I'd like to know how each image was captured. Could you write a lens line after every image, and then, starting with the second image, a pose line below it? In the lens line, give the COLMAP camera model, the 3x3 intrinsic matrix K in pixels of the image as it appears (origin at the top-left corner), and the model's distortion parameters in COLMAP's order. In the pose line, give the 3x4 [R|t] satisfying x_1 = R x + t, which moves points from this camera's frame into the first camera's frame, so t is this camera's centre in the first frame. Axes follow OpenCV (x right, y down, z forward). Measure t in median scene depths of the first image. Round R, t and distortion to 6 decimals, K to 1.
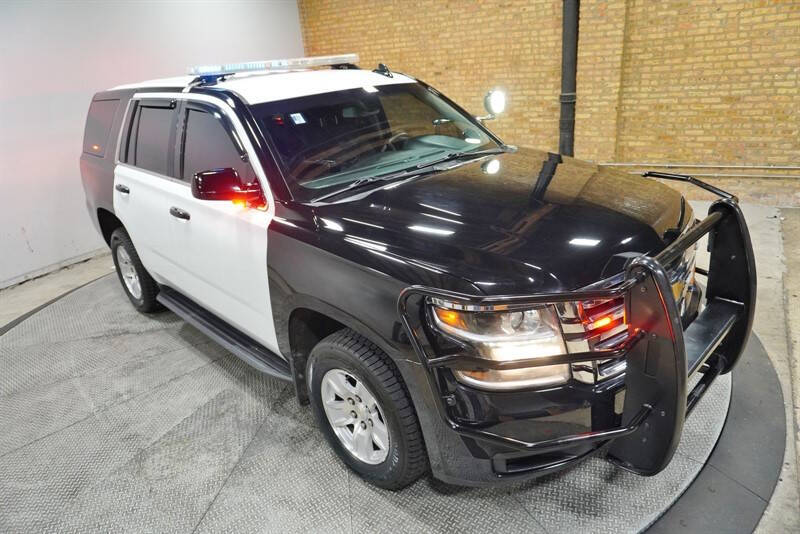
lens RADIAL K [[535.0, 0, 396.1], [0, 535.0, 267.2], [0, 0, 1]] dist [-0.007162, 0.002591]
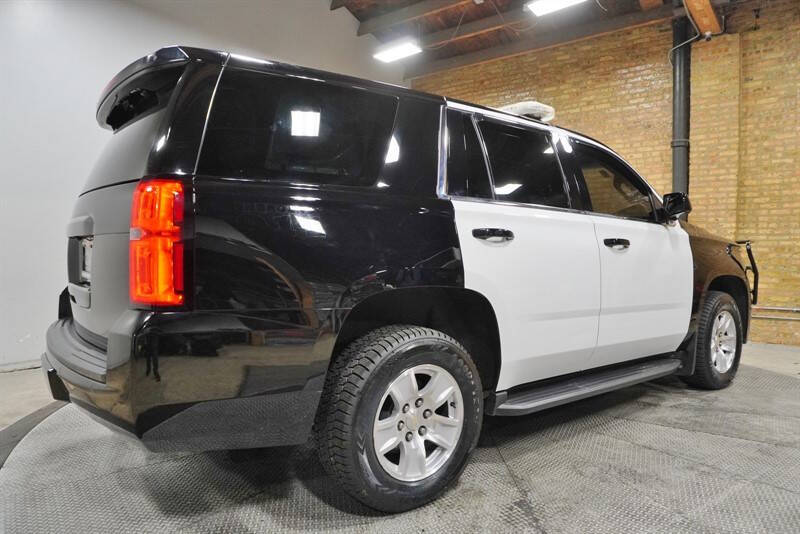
lens RADIAL K [[539.5, 0, 400.9], [0, 539.5, 269.7], [0, 0, 1]] dist [-0.034755, 0.027812]
pose [[0.992309, 0.086261, -0.088778, -0.104086], [-0.110523, 0.940390, -0.321637, 0.124275], [0.055741, 0.328976, 0.942692, 0.055285]]
